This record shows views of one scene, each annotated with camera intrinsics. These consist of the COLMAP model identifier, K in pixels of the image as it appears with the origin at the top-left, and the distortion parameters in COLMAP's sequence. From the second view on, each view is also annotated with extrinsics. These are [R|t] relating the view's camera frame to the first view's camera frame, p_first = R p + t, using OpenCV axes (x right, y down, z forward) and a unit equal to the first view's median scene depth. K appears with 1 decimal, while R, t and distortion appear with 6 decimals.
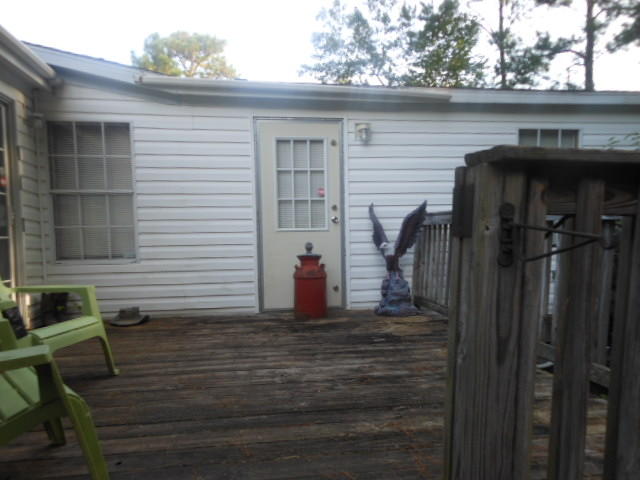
lens RADIAL K [[478.8, 0, 331.3], [0, 478.8, 262.2], [0, 0, 1]] dist [0.023461, 0.002266]
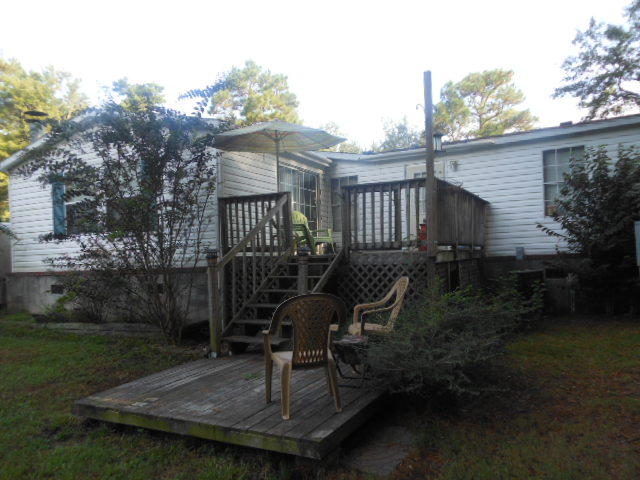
lens RADIAL K [[477.1, 0, 329.8], [0, 477.1, 261.2], [0, 0, 1]] dist [0.025041, -0.001336]
pose [[0.801267, -0.012038, -0.598186, 0.189552], [-0.016036, 0.999006, -0.041584, 0.052380], [0.598093, 0.042913, 0.800277, -0.210078]]
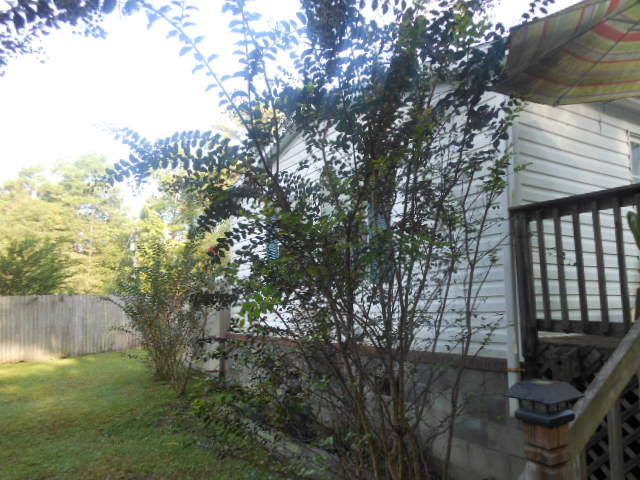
lens RADIAL K [[477.9, 0, 326.1], [0, 477.9, 257.4], [0, 0, 1]] dist [0.016327, 0.000223]
pose [[0.380276, -0.090488, -0.920436, 0.047795], [-0.046040, 0.992116, -0.116557, 0.031872], [0.923727, 0.086701, 0.373112, -0.103422]]
